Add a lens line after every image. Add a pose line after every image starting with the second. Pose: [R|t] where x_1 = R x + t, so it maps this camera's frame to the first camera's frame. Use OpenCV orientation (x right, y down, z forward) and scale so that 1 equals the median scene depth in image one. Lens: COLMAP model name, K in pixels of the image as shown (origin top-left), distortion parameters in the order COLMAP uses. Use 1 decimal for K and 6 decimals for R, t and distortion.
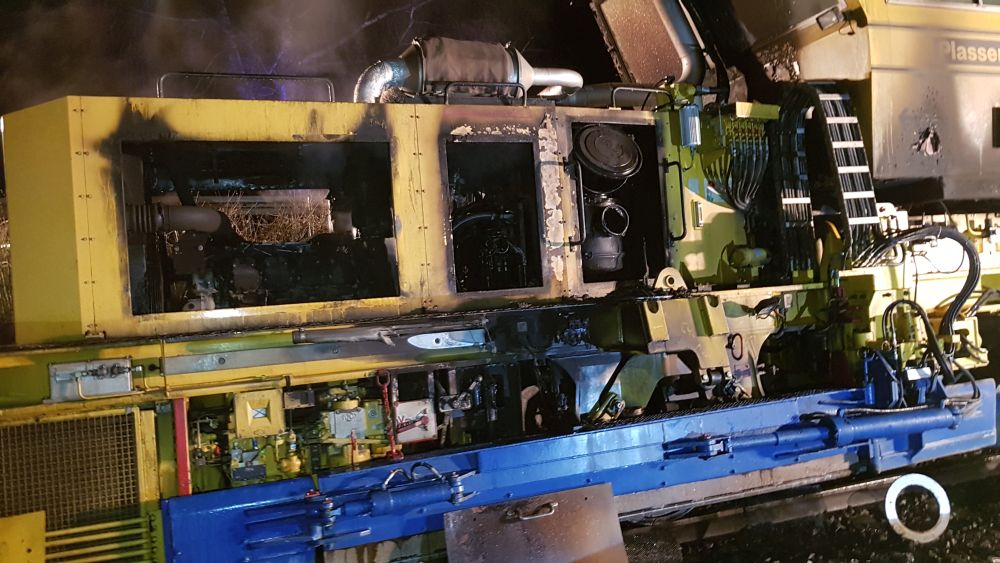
lens RADIAL K [[763.2, 0, 502.6], [0, 763.2, 285.3], [0, 0, 1]] dist [0.100189, -0.167199]
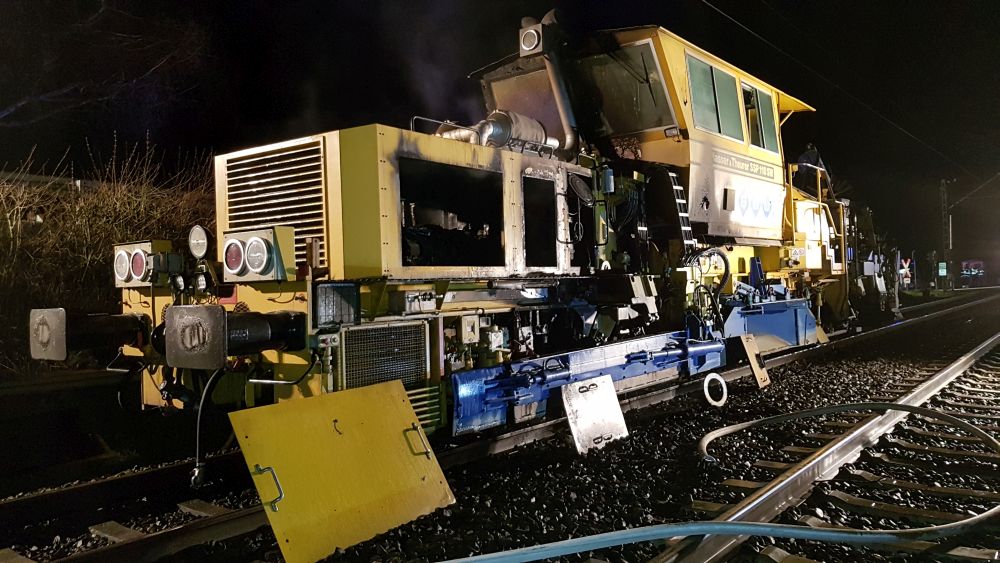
lens RADIAL K [[763.2, 0, 502.6], [0, 763.2, 285.3], [0, 0, 1]] dist [0.100189, -0.167199]
pose [[0.849965, 0.044508, 0.524956, -0.953247], [-0.031390, 0.998933, -0.033870, 0.105720], [-0.525904, 0.012310, 0.850455, -0.377958]]
